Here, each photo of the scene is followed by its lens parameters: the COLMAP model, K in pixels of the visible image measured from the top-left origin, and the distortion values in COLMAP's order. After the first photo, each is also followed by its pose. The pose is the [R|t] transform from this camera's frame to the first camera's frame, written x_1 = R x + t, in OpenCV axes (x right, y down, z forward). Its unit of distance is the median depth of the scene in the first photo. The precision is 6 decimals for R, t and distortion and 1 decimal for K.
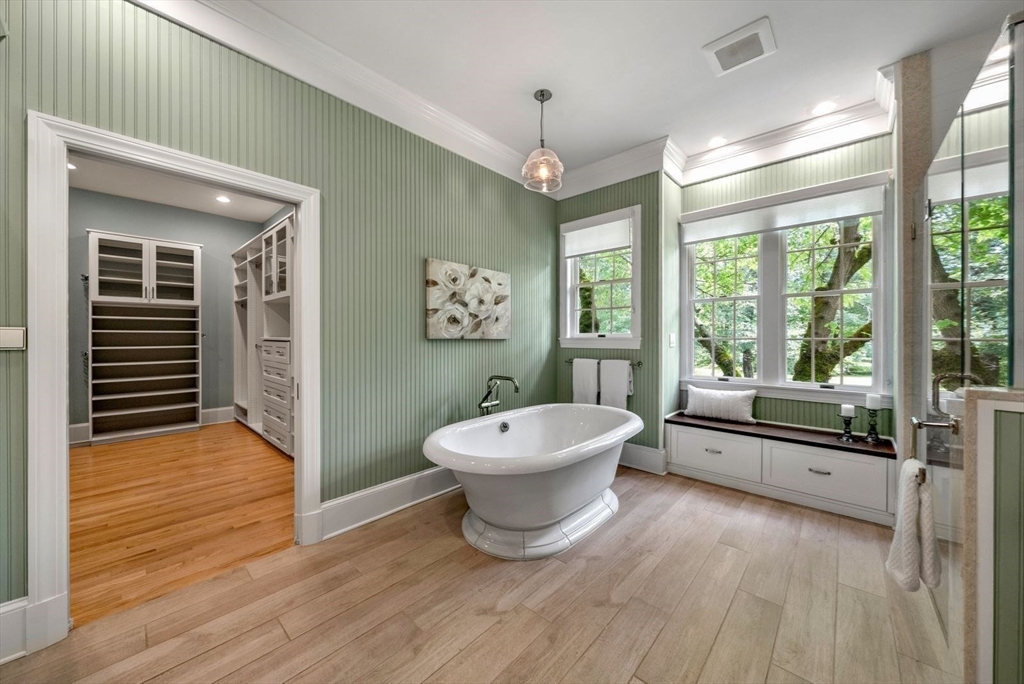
lens RADIAL K [[366.1, 0, 506.8], [0, 366.1, 332.6], [0, 0, 1]] dist [-0.001231, -0.000044]
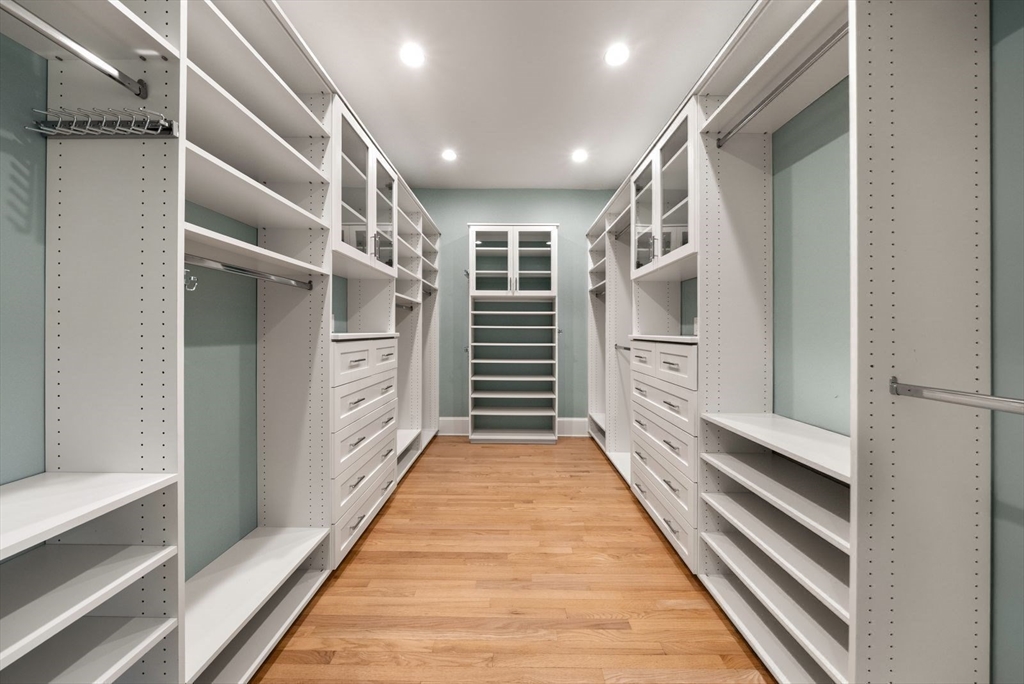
lens RADIAL K [[366.1, 0, 506.8], [0, 366.1, 332.6], [0, 0, 1]] dist [-0.001231, -0.000044]
pose [[0.671019, 0.007342, -0.741404, -0.305410], [-0.000348, 0.999954, 0.009588, 0.001922], [0.741440, -0.006175, 0.670991, 0.366920]]
